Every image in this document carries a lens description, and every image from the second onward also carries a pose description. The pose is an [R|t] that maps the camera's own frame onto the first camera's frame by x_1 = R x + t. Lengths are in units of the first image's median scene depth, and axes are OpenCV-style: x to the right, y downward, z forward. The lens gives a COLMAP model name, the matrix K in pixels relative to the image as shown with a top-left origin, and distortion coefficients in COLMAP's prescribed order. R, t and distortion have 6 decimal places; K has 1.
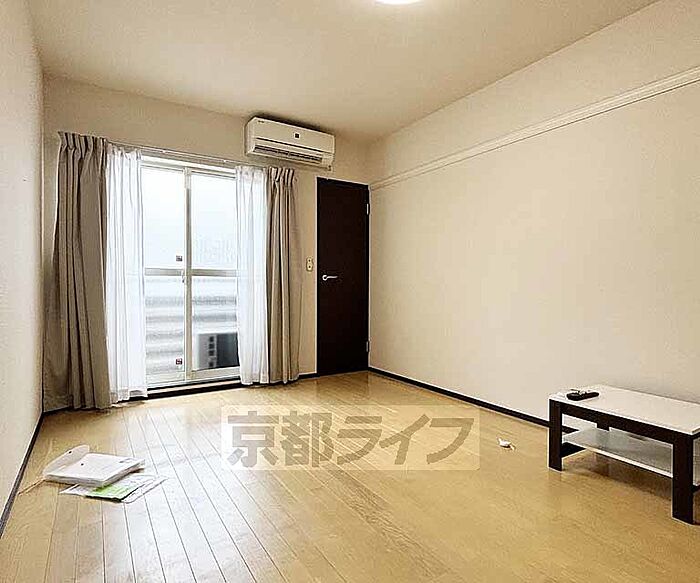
lens RADIAL K [[402.4, 0, 350.0], [0, 402.4, 291.5], [0, 0, 1]] dist [0.003474, -0.031562]
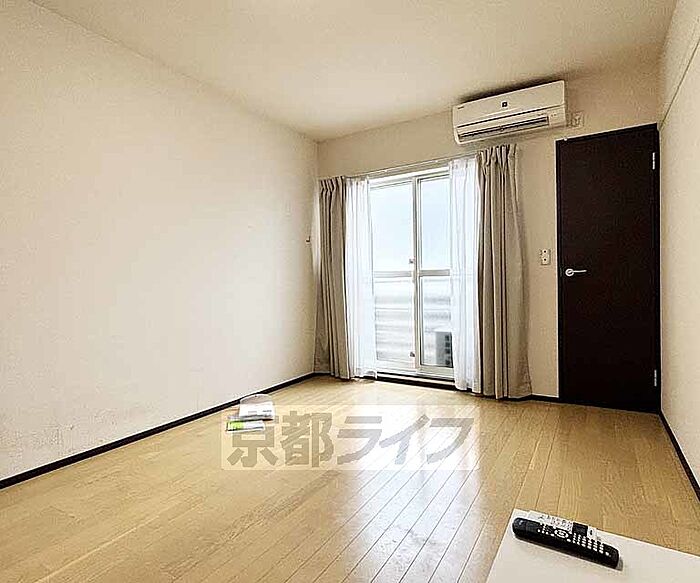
lens RADIAL K [[402.4, 0, 350.0], [0, 402.4, 291.5], [0, 0, 1]] dist [0.003474, -0.031562]
pose [[0.438477, 0.006914, -0.898716, 0.488254], [0.007208, 0.999911, 0.011209, -0.012158], [0.898714, -0.011392, 0.438388, 0.353914]]
